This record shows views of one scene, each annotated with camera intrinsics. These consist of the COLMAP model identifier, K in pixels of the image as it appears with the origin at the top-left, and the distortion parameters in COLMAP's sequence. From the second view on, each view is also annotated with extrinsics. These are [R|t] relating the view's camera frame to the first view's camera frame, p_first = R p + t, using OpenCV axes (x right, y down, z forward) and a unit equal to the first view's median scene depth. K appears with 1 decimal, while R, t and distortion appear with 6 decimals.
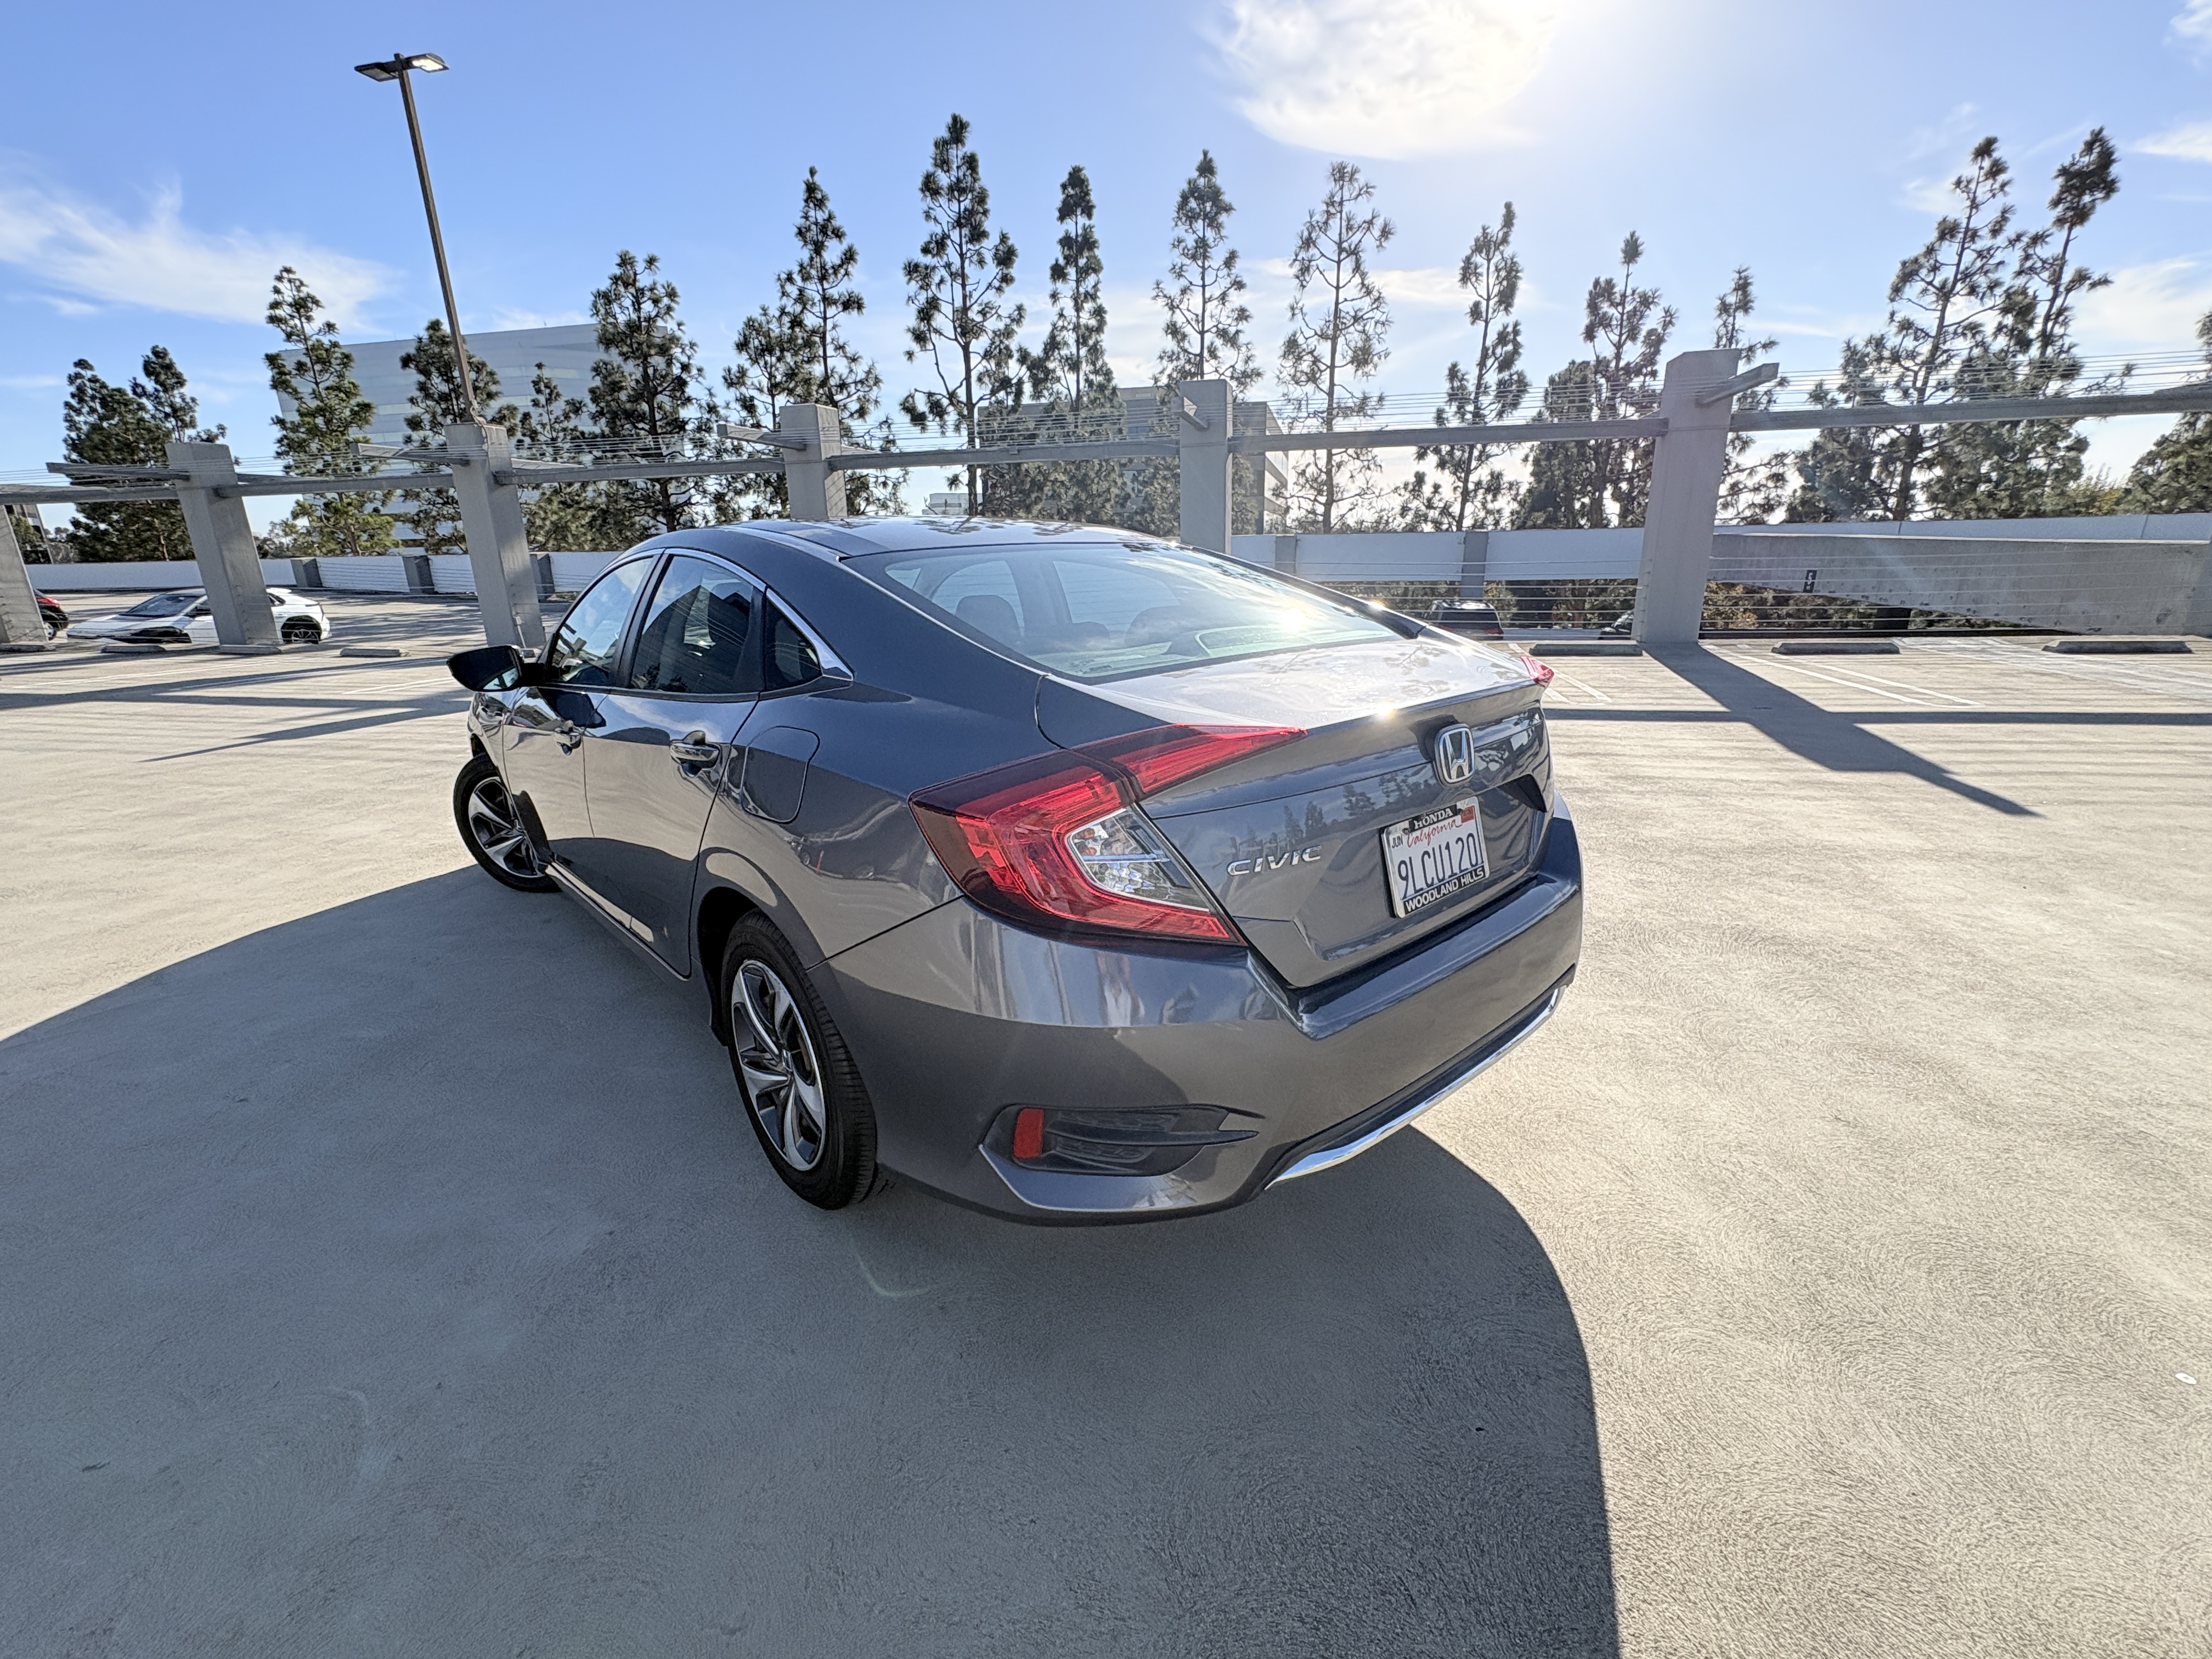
lens RADIAL K [[955.0, 0, 1109.1], [0, 955.0, 833.7], [0, 0, 1]] dist [0.001388, -0.000566]
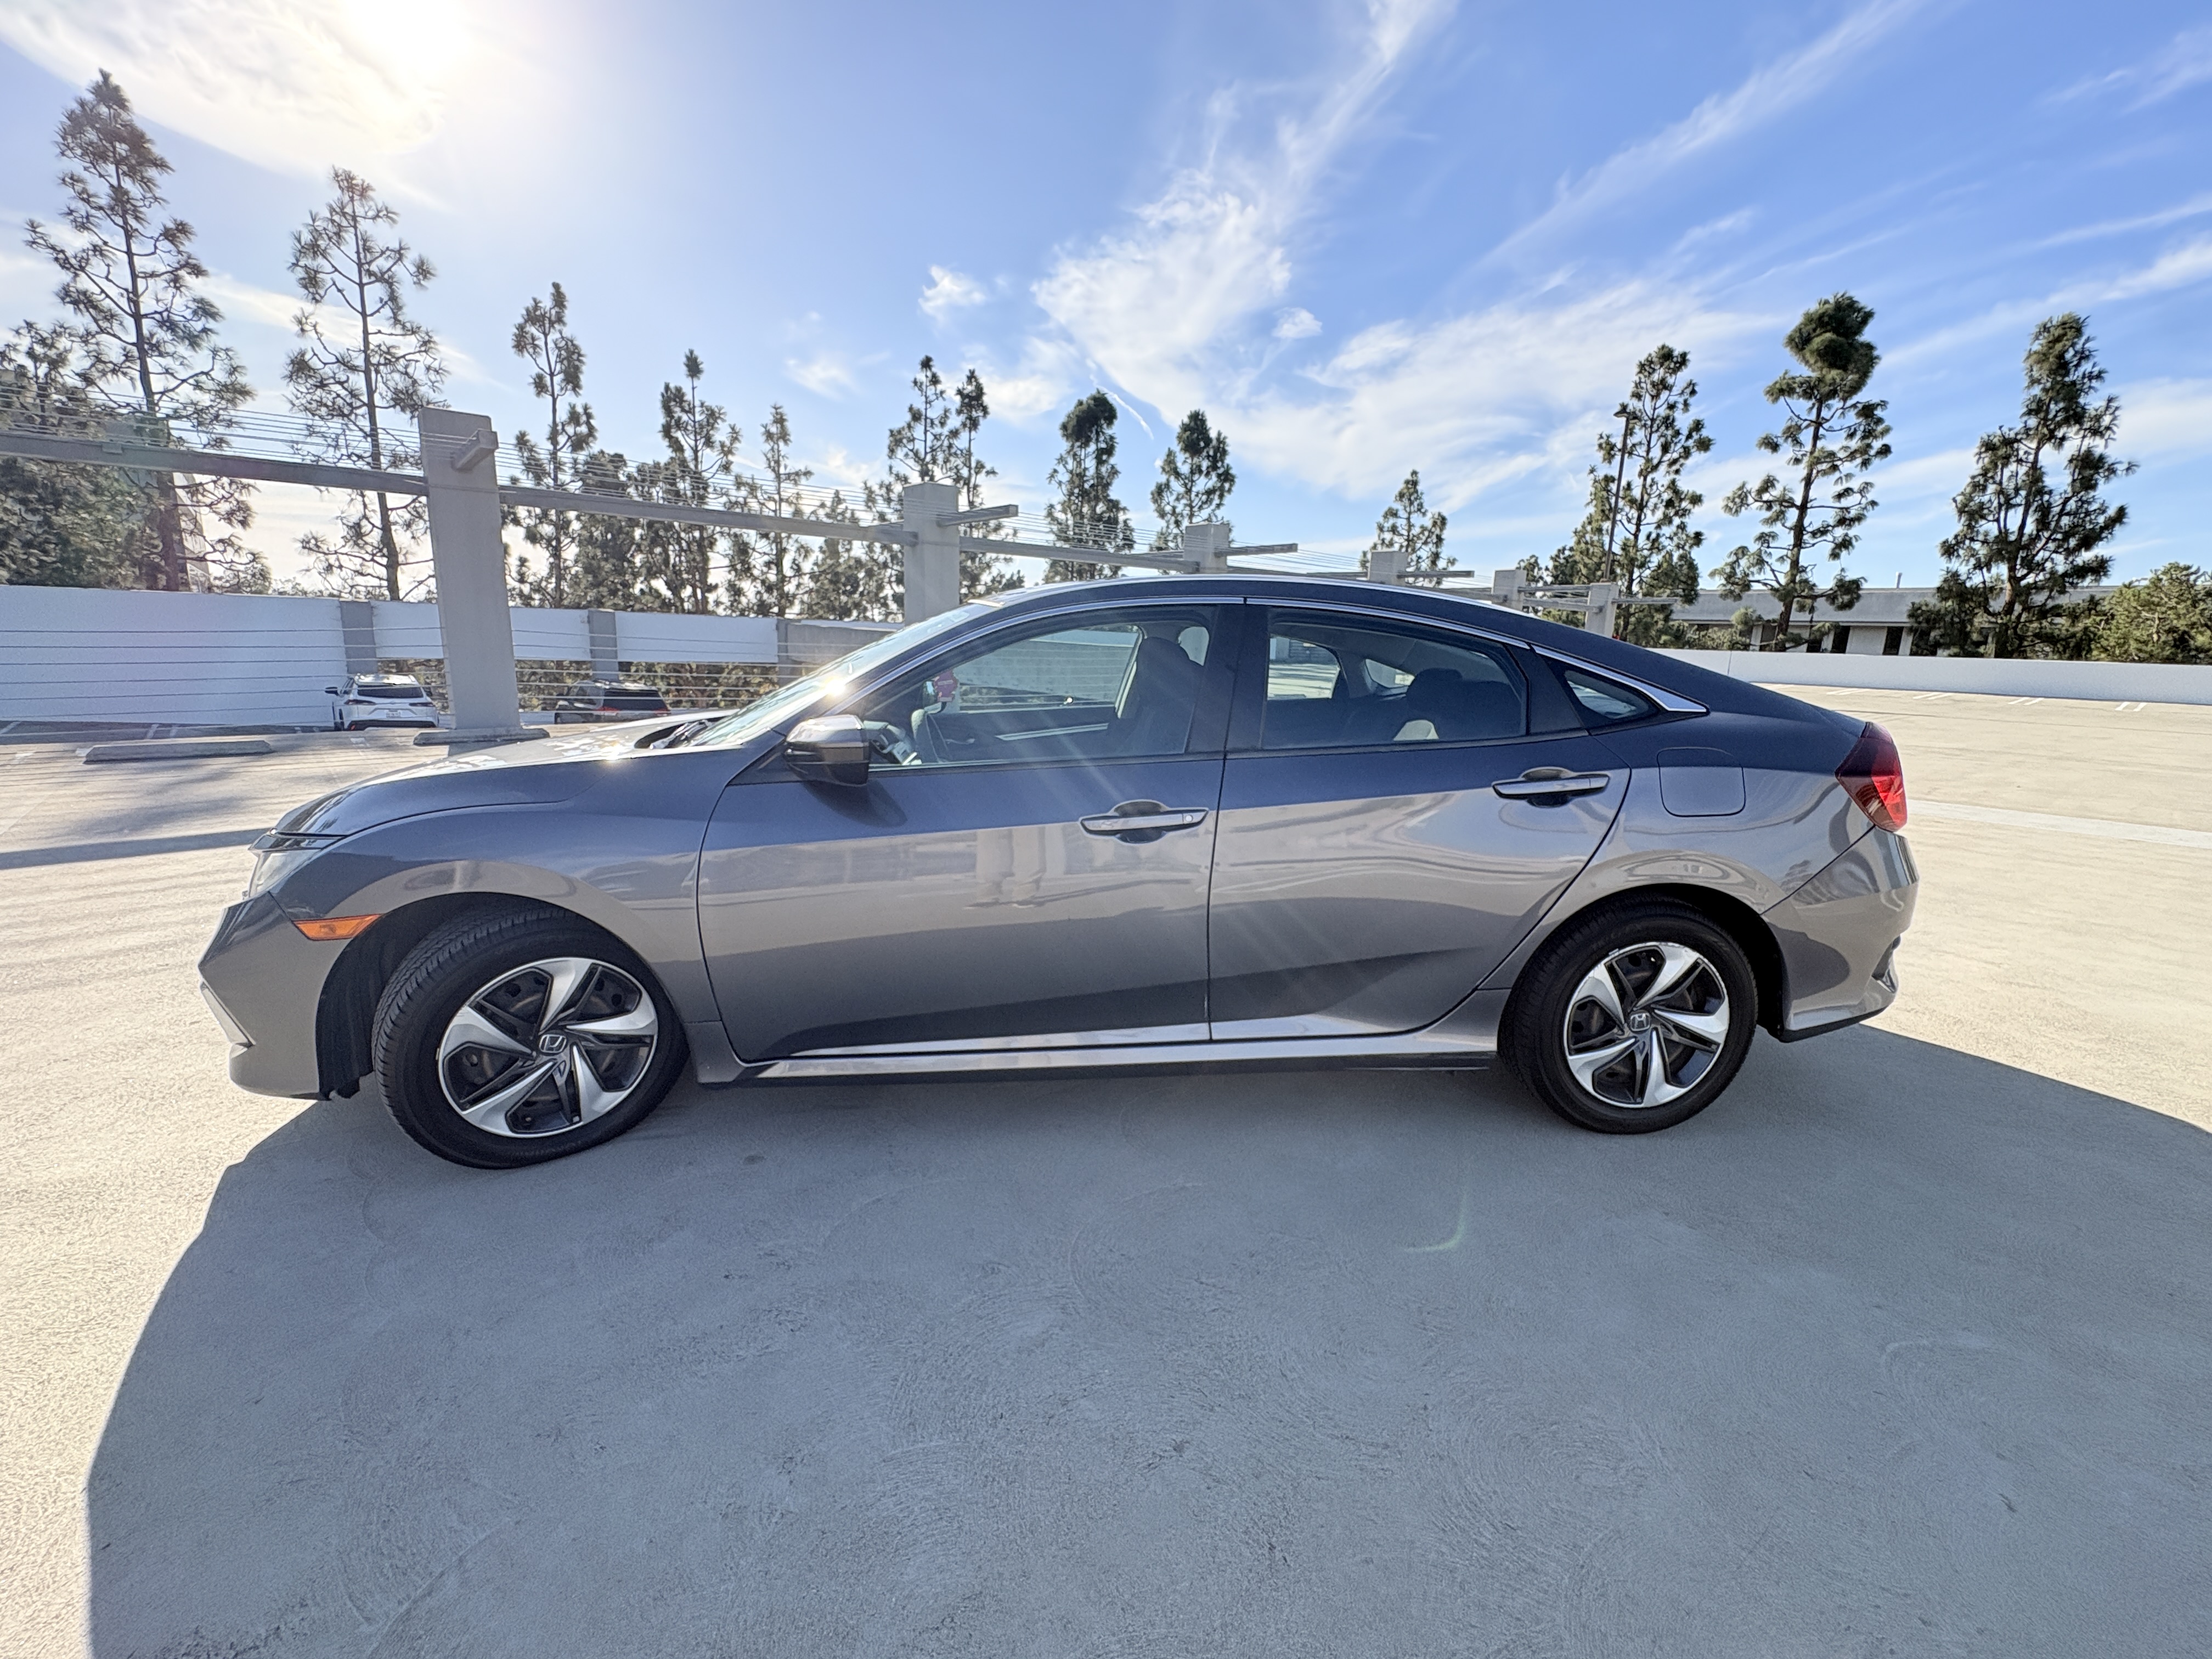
lens RADIAL K [[955.0, 0, 1109.1], [0, 955.0, 833.7], [0, 0, 1]] dist [0.001388, -0.000566]
pose [[0.593378, -0.121444, 0.795710, -0.096680], [0.187497, 0.982213, 0.010088, -0.008404], [-0.782782, 0.143207, 0.605594, 0.042842]]
